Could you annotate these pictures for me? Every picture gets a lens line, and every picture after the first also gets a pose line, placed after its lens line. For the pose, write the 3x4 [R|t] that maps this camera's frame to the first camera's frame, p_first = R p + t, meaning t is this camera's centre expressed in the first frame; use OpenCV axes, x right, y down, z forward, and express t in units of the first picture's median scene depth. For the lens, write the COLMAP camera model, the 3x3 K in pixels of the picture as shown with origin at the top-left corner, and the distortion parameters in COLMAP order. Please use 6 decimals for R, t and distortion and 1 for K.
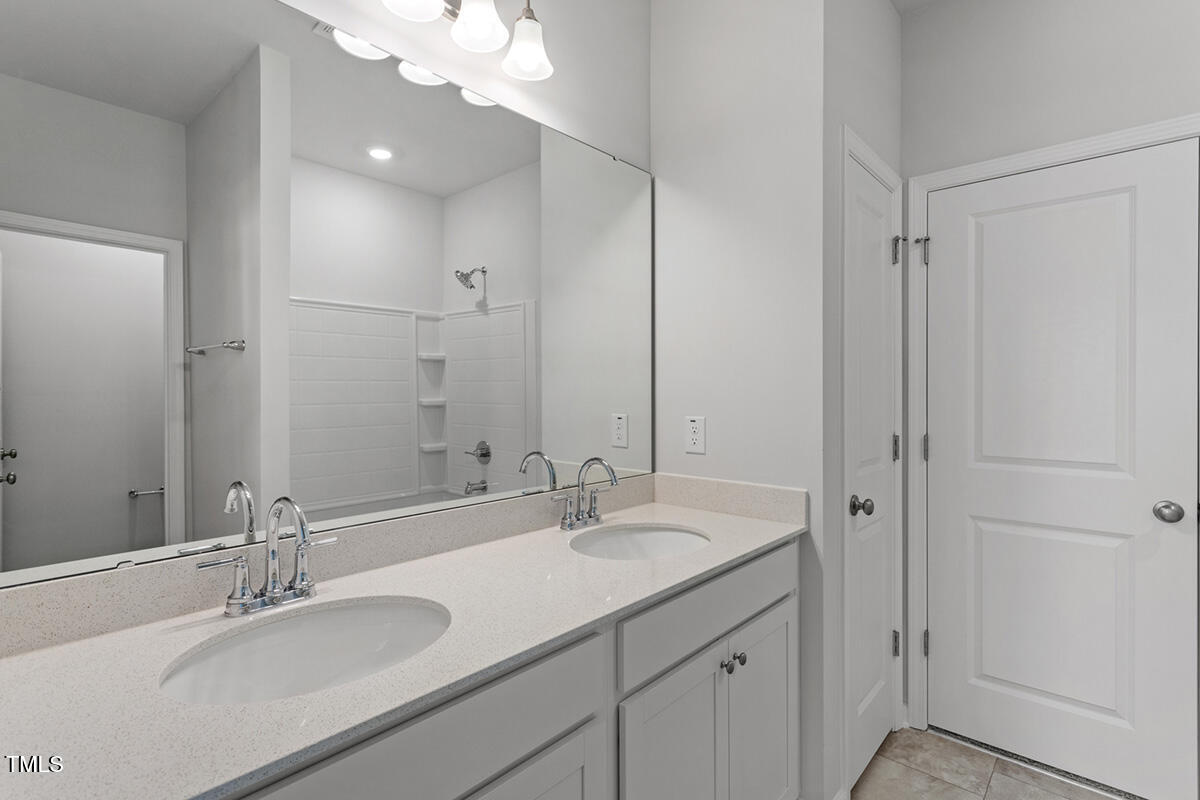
lens RADIAL K [[575.2, 0, 600.3], [0, 575.2, 390.3], [0, 0, 1]] dist [-0.000716, 0.000554]
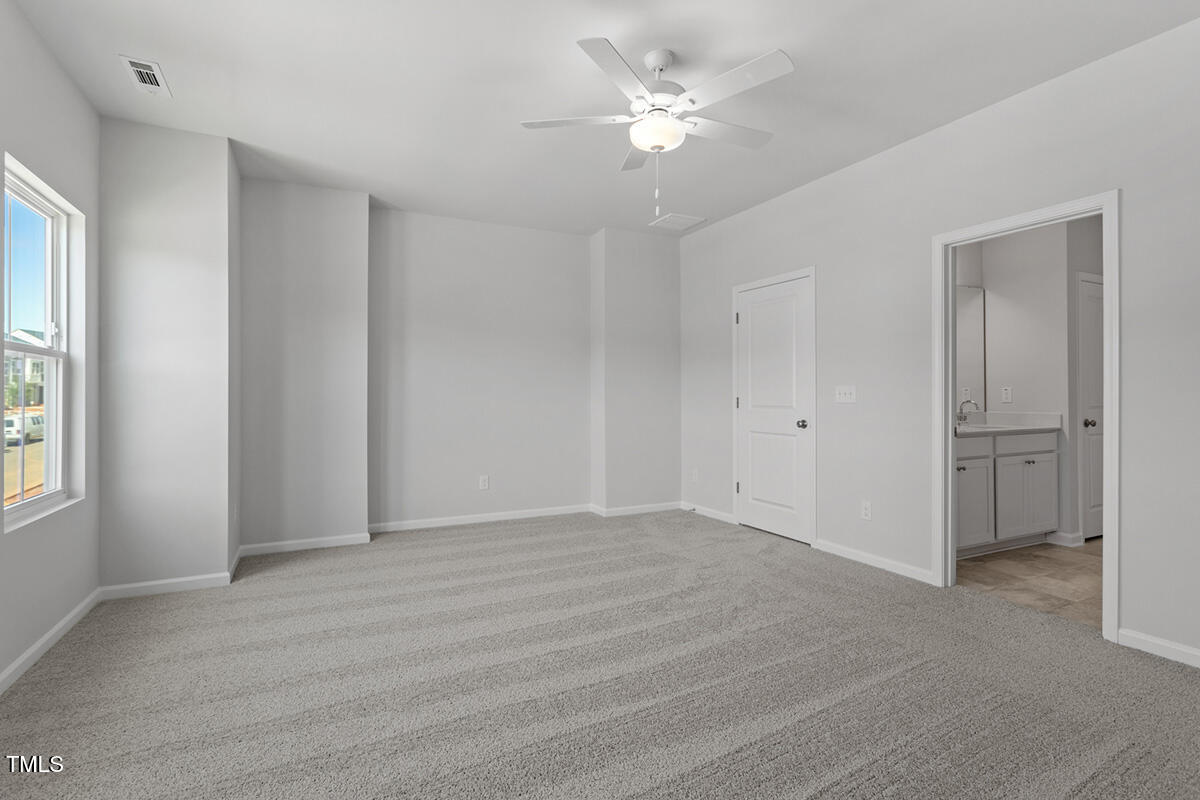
lens RADIAL K [[568.5, 0, 595.3], [0, 568.5, 384.5], [0, 0, 1]] dist [0.000704, 0.000151]
pose [[0.927032, -0.002272, -0.374975, -0.591345], [-0.002268, 0.999929, -0.011666, 0.067445], [0.374975, 0.011665, 0.926961, -2.041303]]
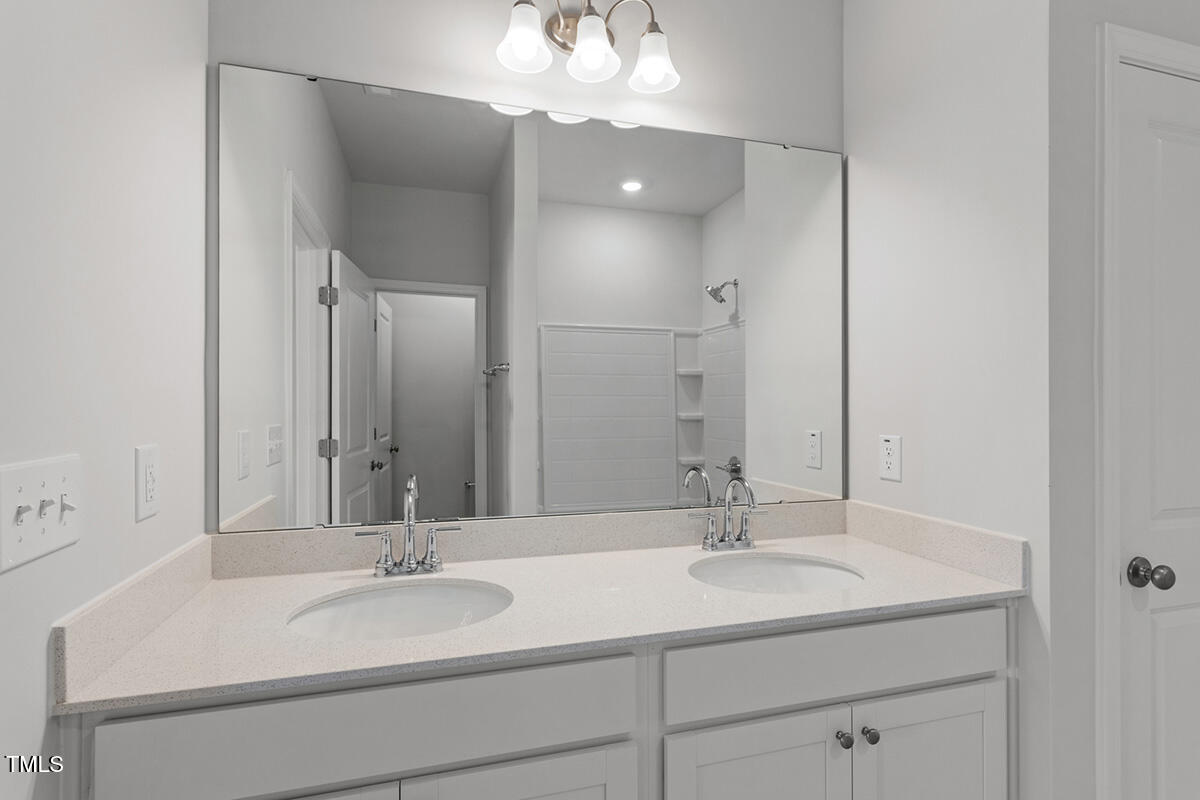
lens RADIAL K [[579.9, 0, 597.3], [0, 579.9, 396.9], [0, 0, 1]] dist [0.000287, 0.000961]
pose [[0.855203, -0.006464, -0.518253, 0.250332], [-0.001348, 0.999891, -0.014697, 0.003400], [0.518292, 0.013268, 0.855101, 0.072642]]
